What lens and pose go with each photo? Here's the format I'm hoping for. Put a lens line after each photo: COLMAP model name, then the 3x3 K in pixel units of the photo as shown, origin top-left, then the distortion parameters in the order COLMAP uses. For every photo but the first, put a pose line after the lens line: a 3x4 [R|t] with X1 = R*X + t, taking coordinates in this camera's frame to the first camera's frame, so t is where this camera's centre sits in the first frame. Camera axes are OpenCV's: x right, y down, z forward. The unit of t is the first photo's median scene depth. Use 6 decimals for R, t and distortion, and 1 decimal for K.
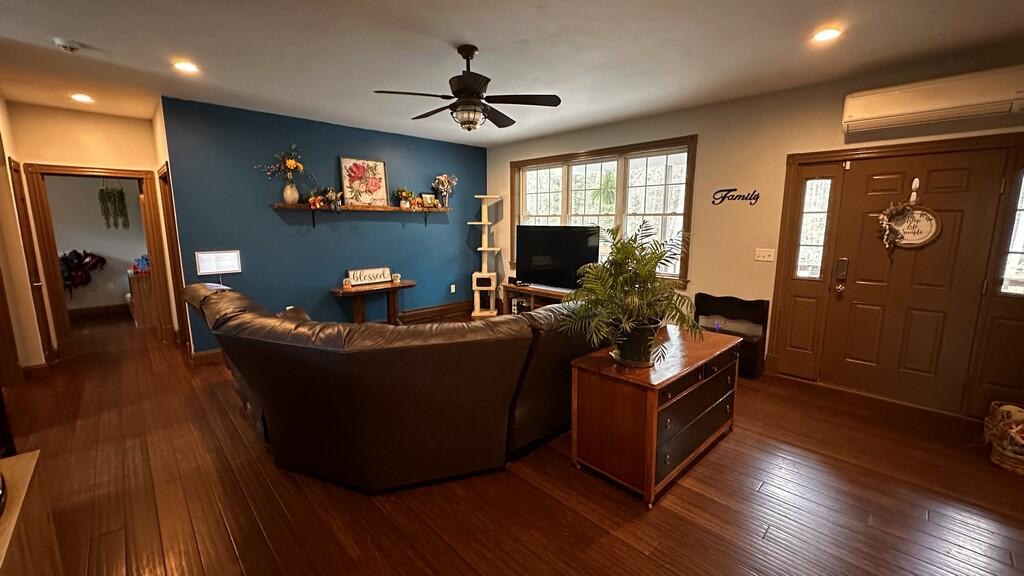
lens RADIAL K [[406.7, 0, 507.5], [0, 406.7, 282.9], [0, 0, 1]] dist [-0.000893, 0.000352]
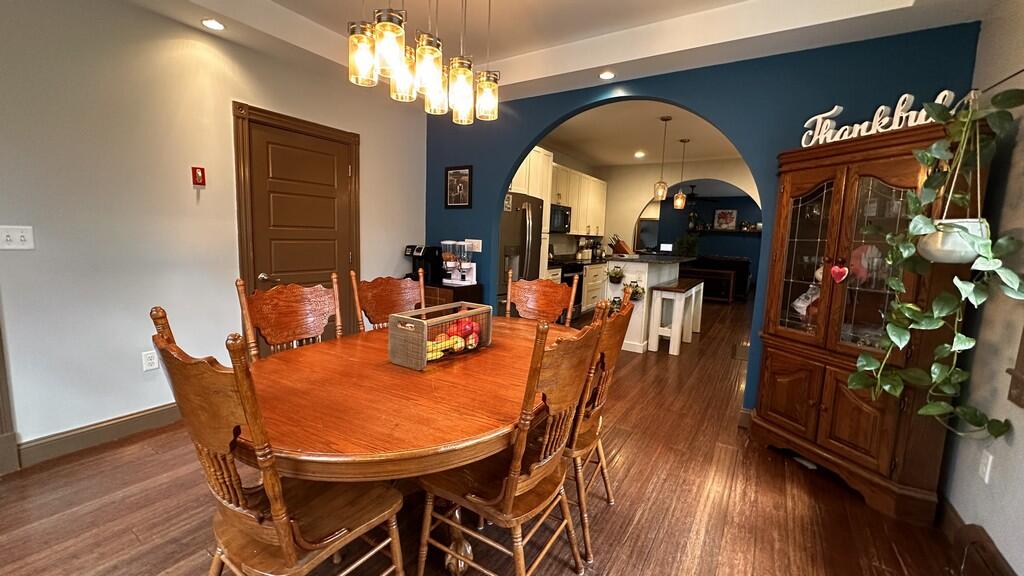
lens RADIAL K [[406.7, 0, 514.0], [0, 406.7, 289.3], [0, 0, 1]] dist [-0.000893, 0.000352]
pose [[0.240595, 0.132529, -0.961535, 1.679185], [-0.185170, 0.978708, 0.088563, 0.167437], [0.952799, 0.156739, 0.260013, -0.714978]]
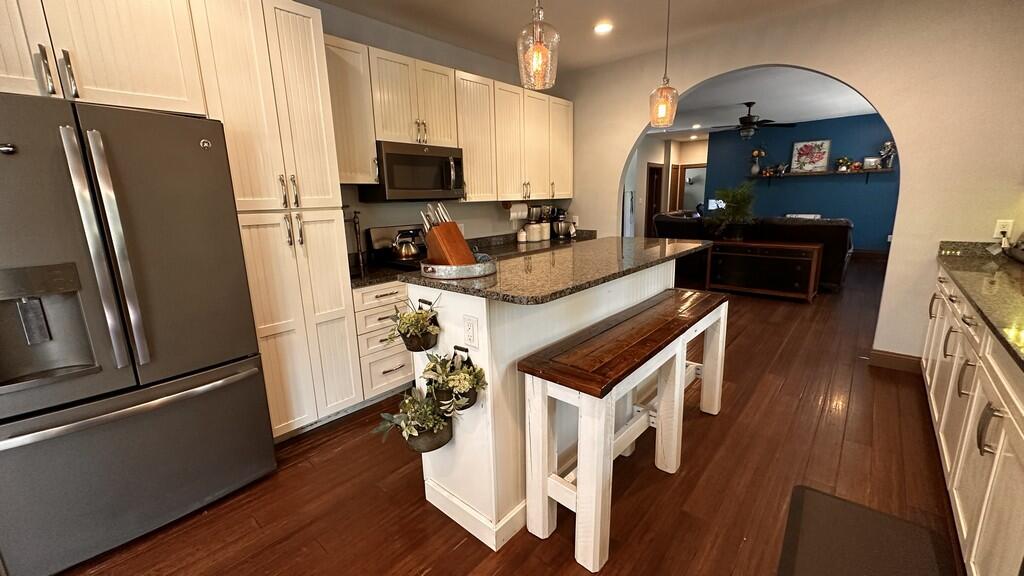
lens RADIAL K [[406.7, 0, 515.0], [0, 406.7, 288.0], [0, 0, 1]] dist [-0.000893, 0.000352]
pose [[0.090694, 0.211386, -0.973186, 1.159763], [-0.127467, 0.971639, 0.199171, 0.073609], [0.987688, 0.105985, 0.115066, -0.229853]]
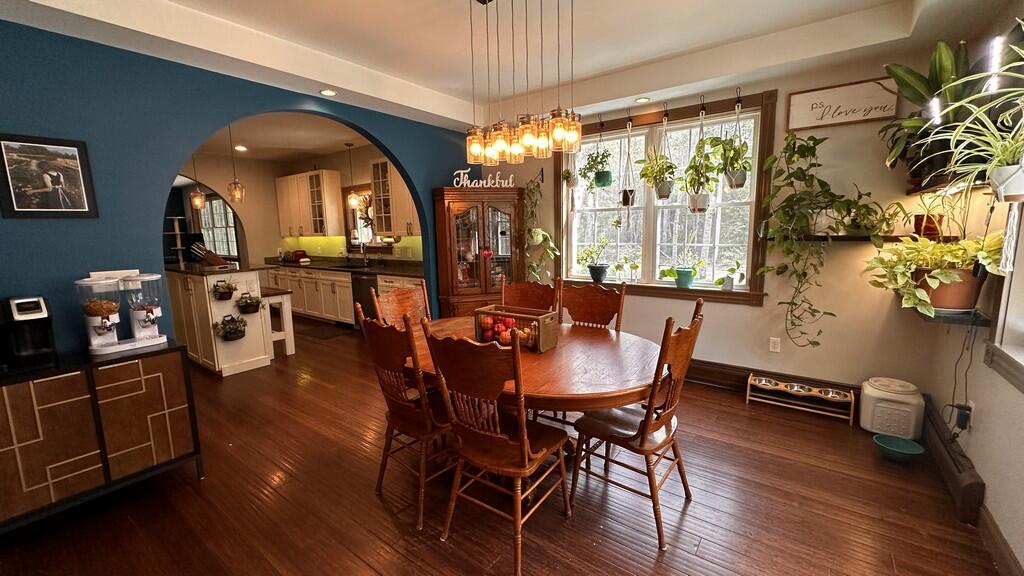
lens RADIAL K [[406.7, 0, 514.8], [0, 406.7, 289.0], [0, 0, 1]] dist [-0.000893, 0.000352]
pose [[0.987588, -0.044997, 0.150483, 1.286927], [0.045922, 0.998941, -0.002672, 0.200412], [-0.150204, 0.009550, 0.988609, -1.116965]]
